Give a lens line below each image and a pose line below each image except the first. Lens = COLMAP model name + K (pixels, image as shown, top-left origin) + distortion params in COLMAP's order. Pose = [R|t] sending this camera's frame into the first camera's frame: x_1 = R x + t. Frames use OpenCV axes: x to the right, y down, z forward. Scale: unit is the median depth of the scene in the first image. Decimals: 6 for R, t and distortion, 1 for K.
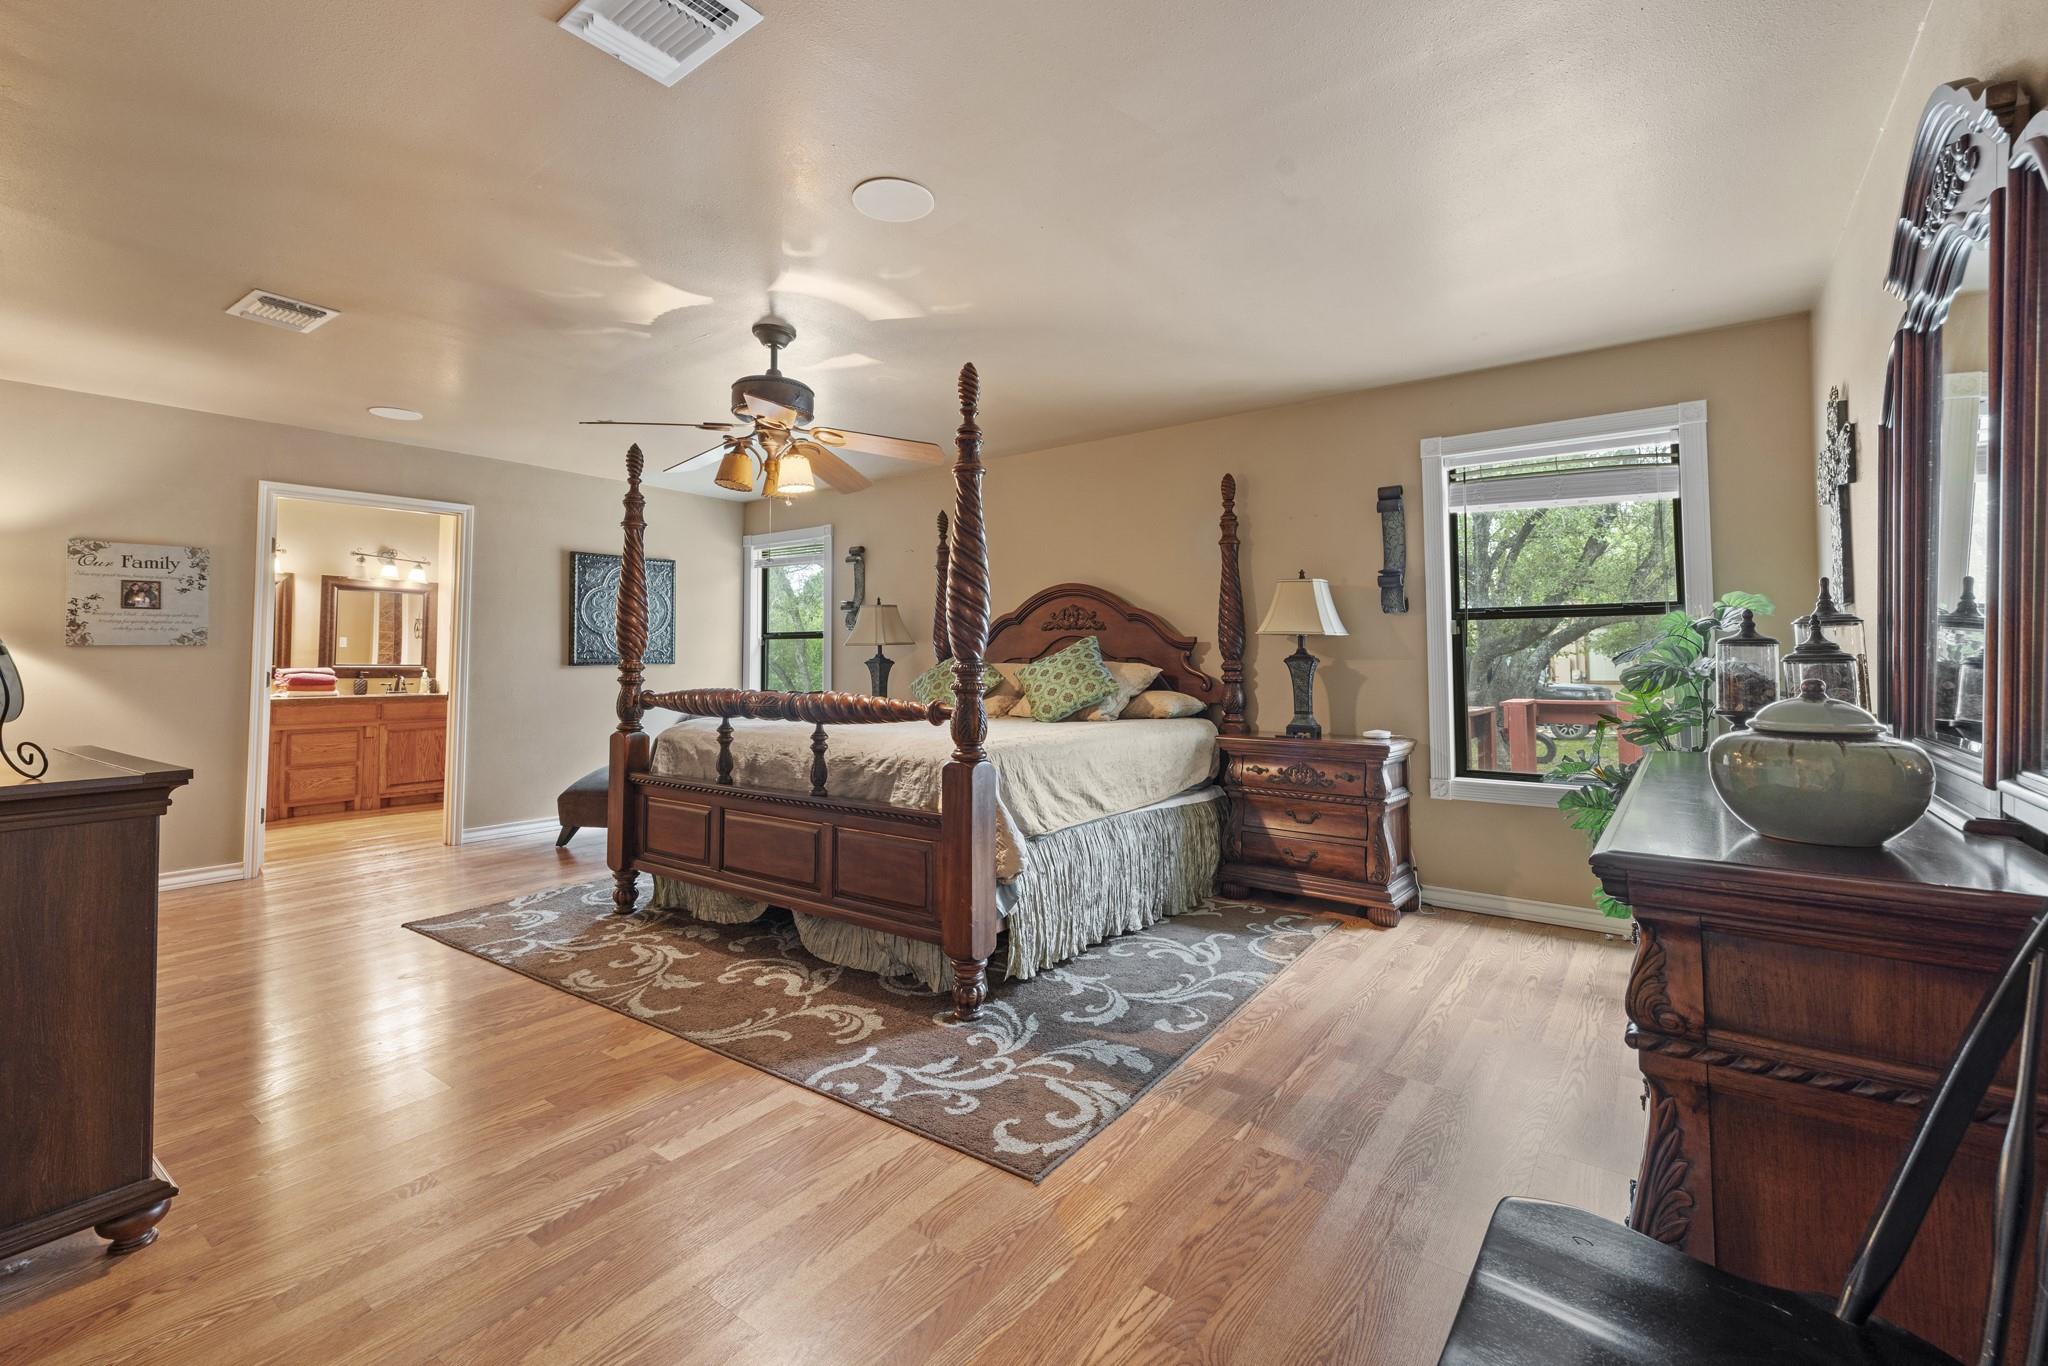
lens RADIAL K [[876.8, 0, 1008.1], [0, 876.8, 629.5], [0, 0, 1]] dist [0.002863, 0.000332]
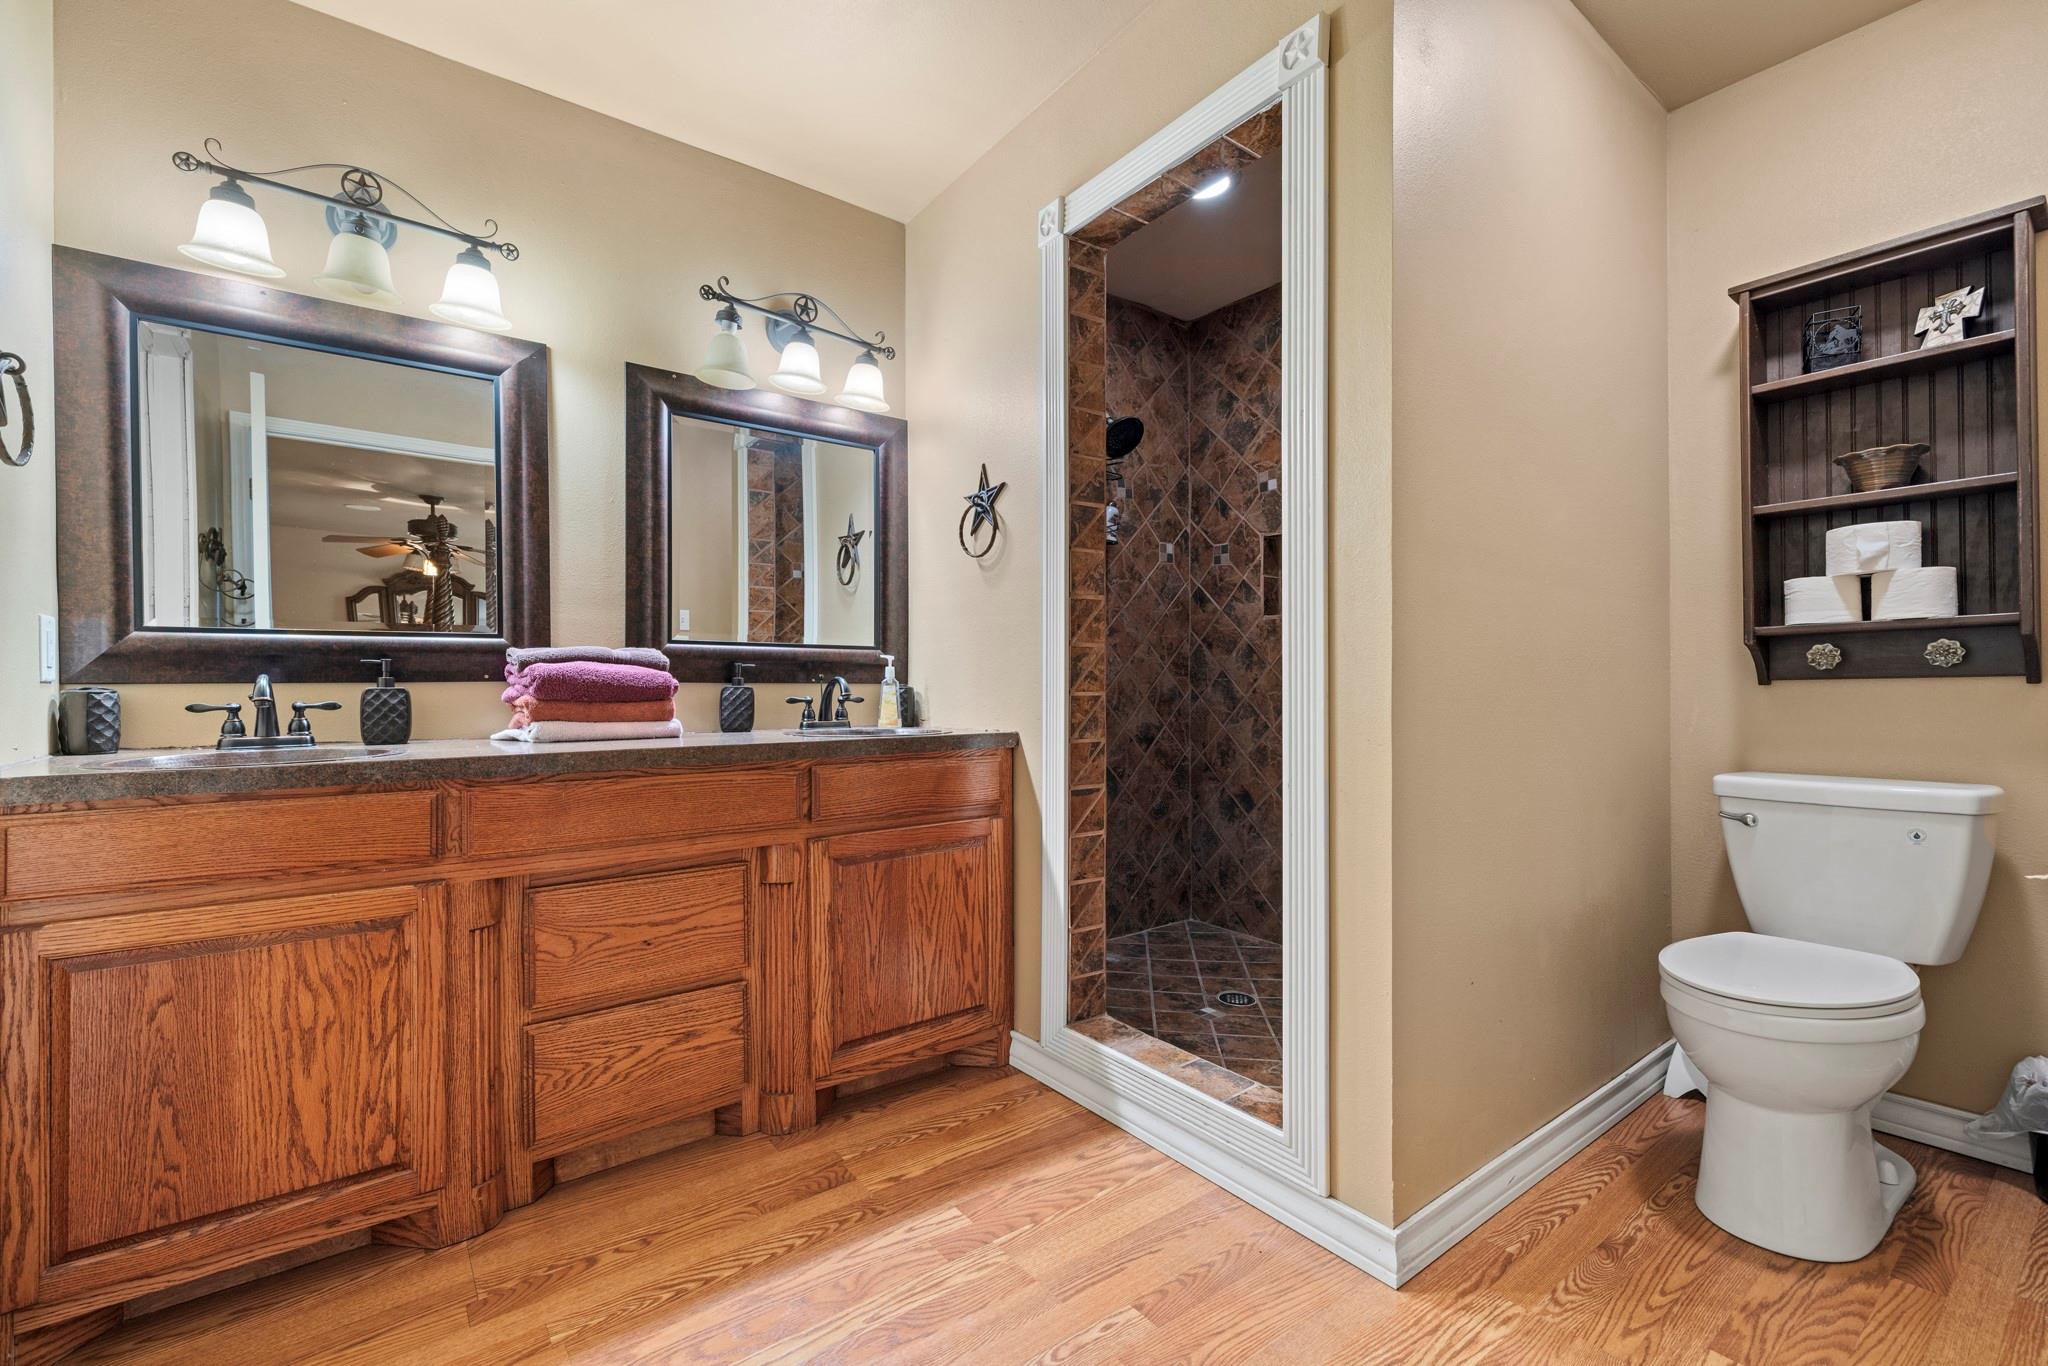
lens RADIAL K [[876.8, 0, 1017.7], [0, 876.8, 682.3], [0, 0, 1]] dist [0.002863, 0.000332]
pose [[0.962615, -0.005129, -0.270824, -0.558461], [0.015544, 0.999219, 0.036325, 0.046583], [0.270426, -0.039176, 0.961943, 0.727418]]
